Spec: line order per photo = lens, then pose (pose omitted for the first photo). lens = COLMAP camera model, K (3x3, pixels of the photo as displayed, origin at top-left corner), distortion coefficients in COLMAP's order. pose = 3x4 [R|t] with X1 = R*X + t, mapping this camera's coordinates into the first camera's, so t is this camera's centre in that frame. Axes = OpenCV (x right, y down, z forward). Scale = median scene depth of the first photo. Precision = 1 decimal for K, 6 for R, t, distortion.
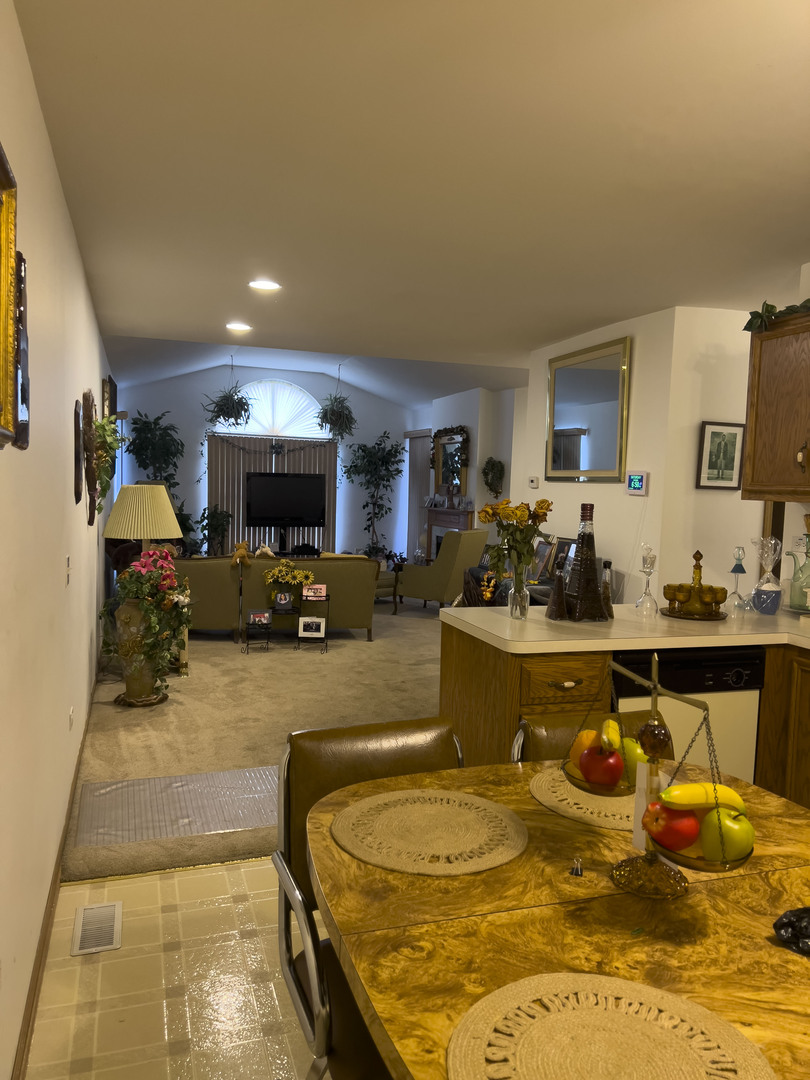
lens RADIAL K [[807.5, 0, 429.1], [0, 807.5, 558.1], [0, 0, 1]] dist [0.006233, 0.000873]
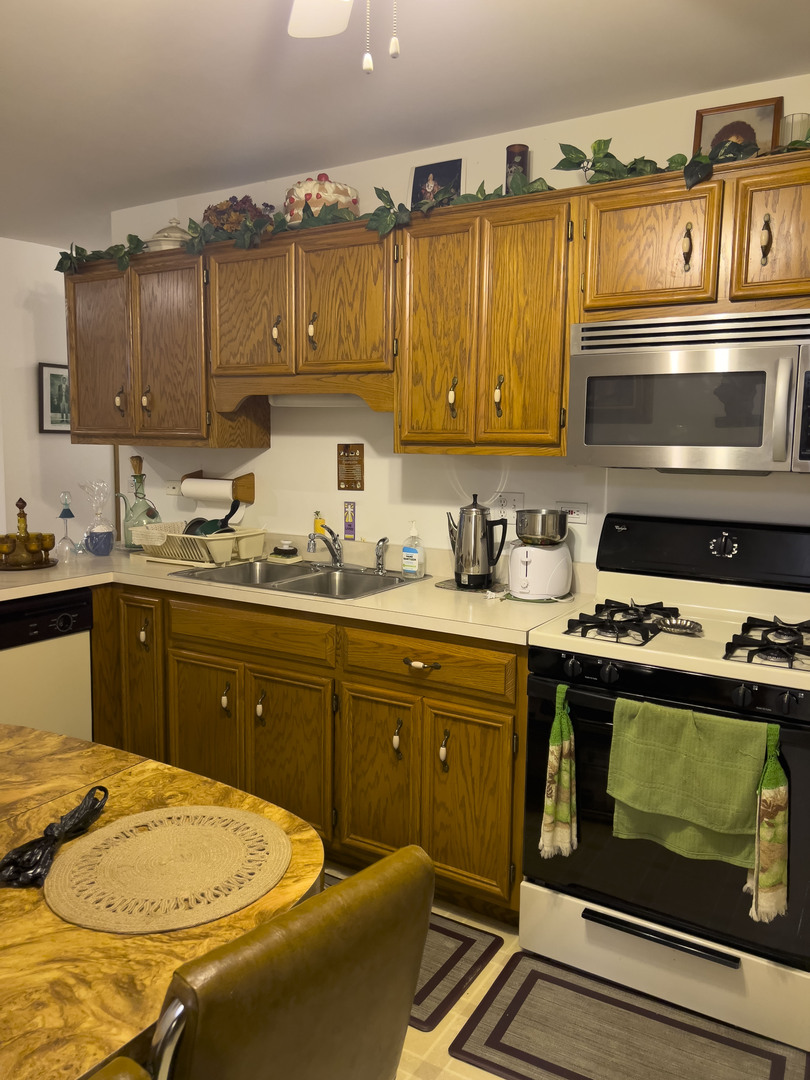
lens RADIAL K [[803.0, 0, 405.0], [0, 803.0, 540.0], [0, 0, 1]] dist [0.011642, 0.002576]
pose [[0.777783, -0.101598, 0.620267, 0.096743], [0.071319, 0.994741, 0.073507, 0.002651], [-0.624473, -0.012936, 0.780939, -0.041269]]
